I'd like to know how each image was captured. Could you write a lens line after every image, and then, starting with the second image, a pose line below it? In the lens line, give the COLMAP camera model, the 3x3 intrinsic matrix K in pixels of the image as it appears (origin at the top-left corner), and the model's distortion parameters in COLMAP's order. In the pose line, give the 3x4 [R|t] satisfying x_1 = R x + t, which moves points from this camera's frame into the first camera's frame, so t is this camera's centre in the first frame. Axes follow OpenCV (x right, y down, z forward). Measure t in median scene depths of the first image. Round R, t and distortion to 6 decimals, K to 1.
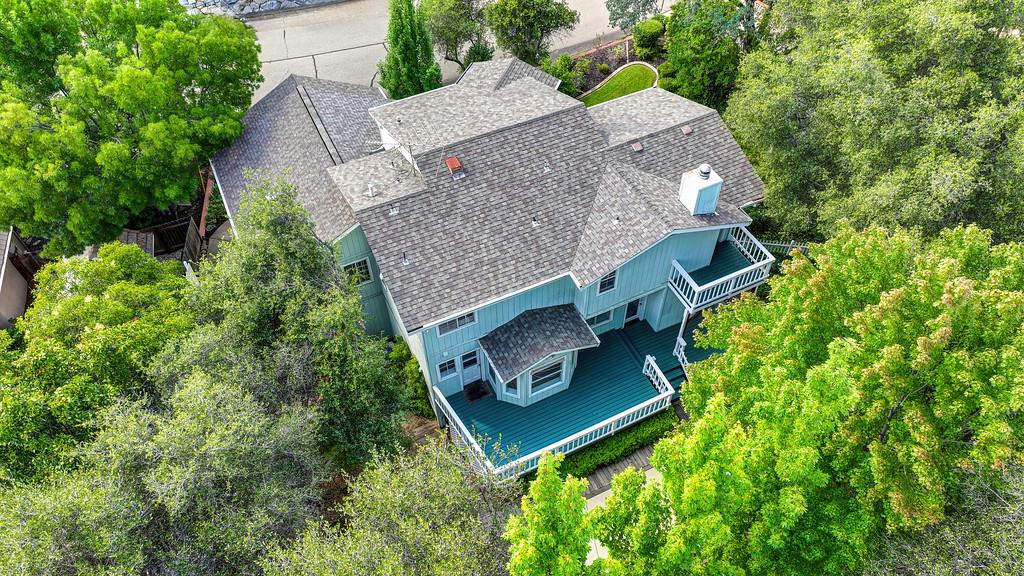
lens RADIAL K [[708.8, 0, 525.5], [0, 708.8, 286.0], [0, 0, 1]] dist [0.005043, 0.002541]
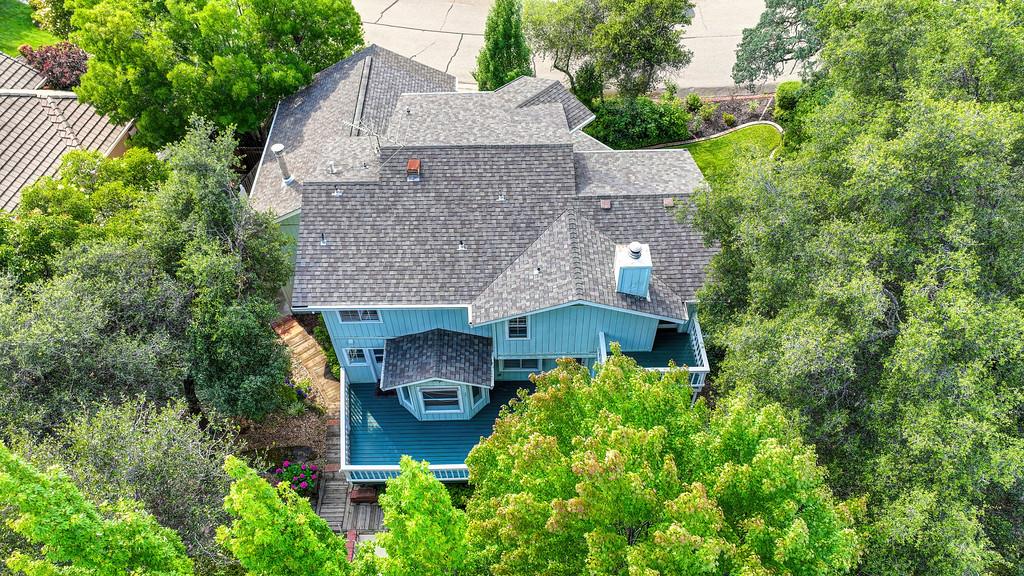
lens RADIAL K [[708.8, 0, 525.5], [0, 708.8, 286.0], [0, 0, 1]] dist [0.005043, 0.002541]
pose [[0.905924, 0.325812, -0.270460, 0.366792], [-0.325701, 0.944322, 0.046630, -0.109139], [0.270594, 0.045846, 0.961601, 0.086274]]
